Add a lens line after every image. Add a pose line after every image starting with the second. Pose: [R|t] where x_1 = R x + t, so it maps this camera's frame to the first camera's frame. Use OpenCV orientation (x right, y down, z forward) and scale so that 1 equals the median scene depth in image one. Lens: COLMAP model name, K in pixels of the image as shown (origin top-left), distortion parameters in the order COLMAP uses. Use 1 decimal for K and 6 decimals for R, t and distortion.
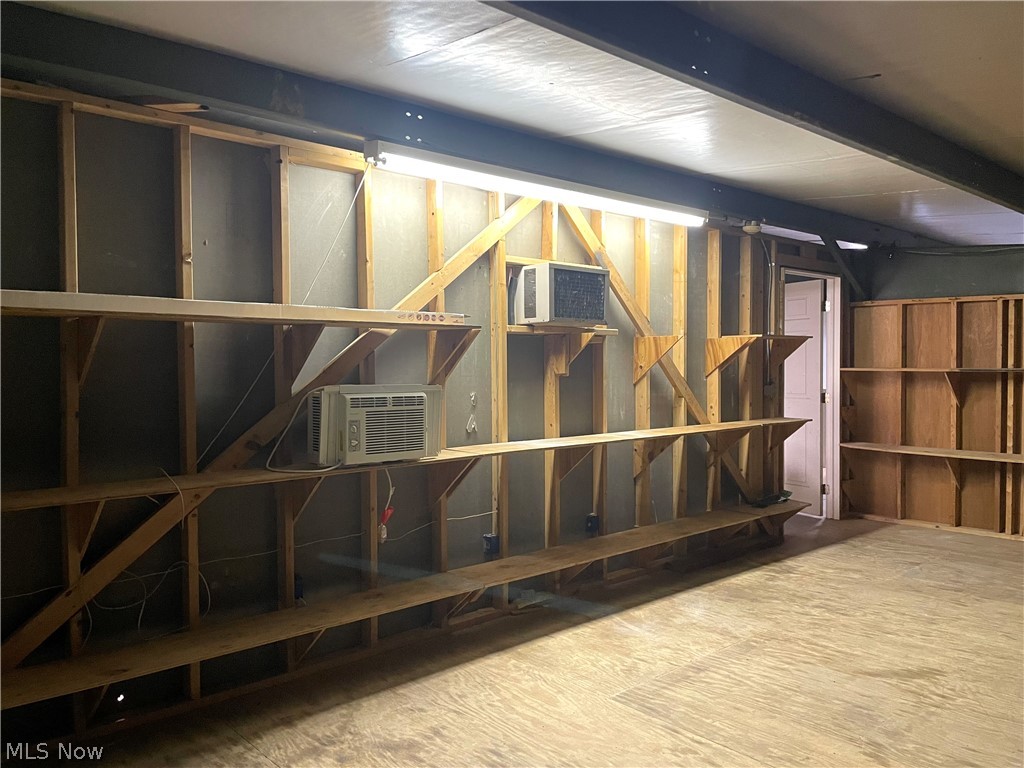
lens RADIAL K [[781.6, 0, 513.6], [0, 781.6, 379.2], [0, 0, 1]] dist [0.092130, -0.118387]
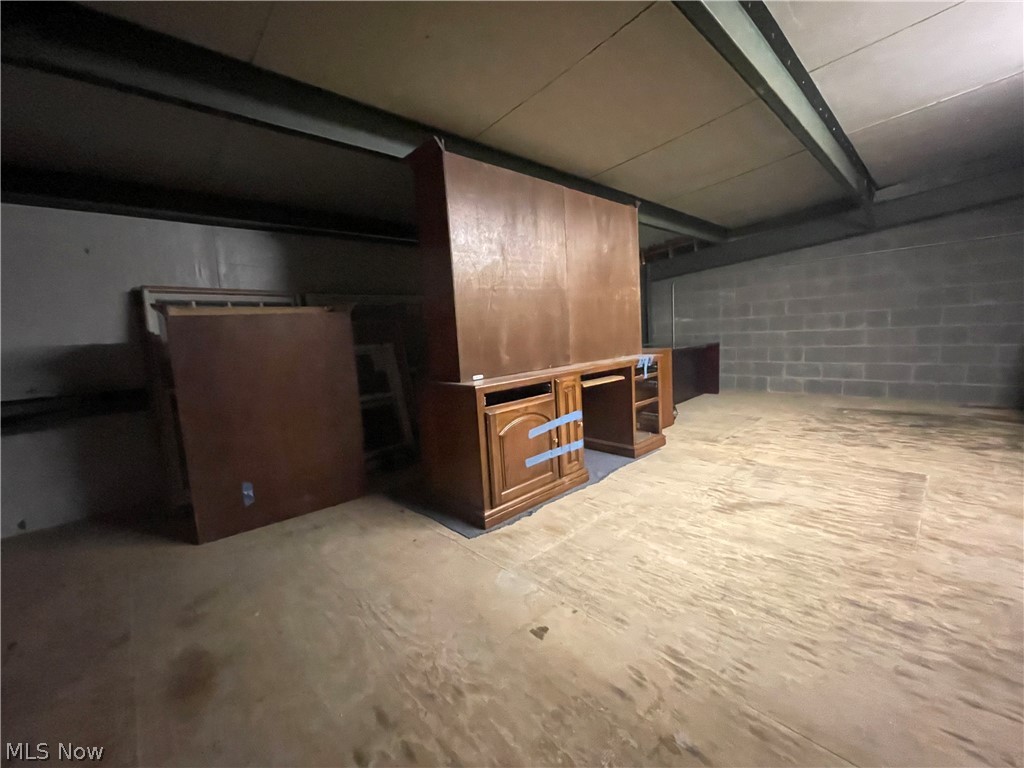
lens RADIAL K [[413.2, 0, 512.0], [0, 413.2, 384.0], [0, 0, 1]] dist [0.000093, -0.000066]
pose [[-0.997689, 0.066426, -0.014325, 0.809533], [0.063665, 0.987428, 0.144684, 0.049676], [0.023756, 0.143437, -0.989374, 1.522579]]
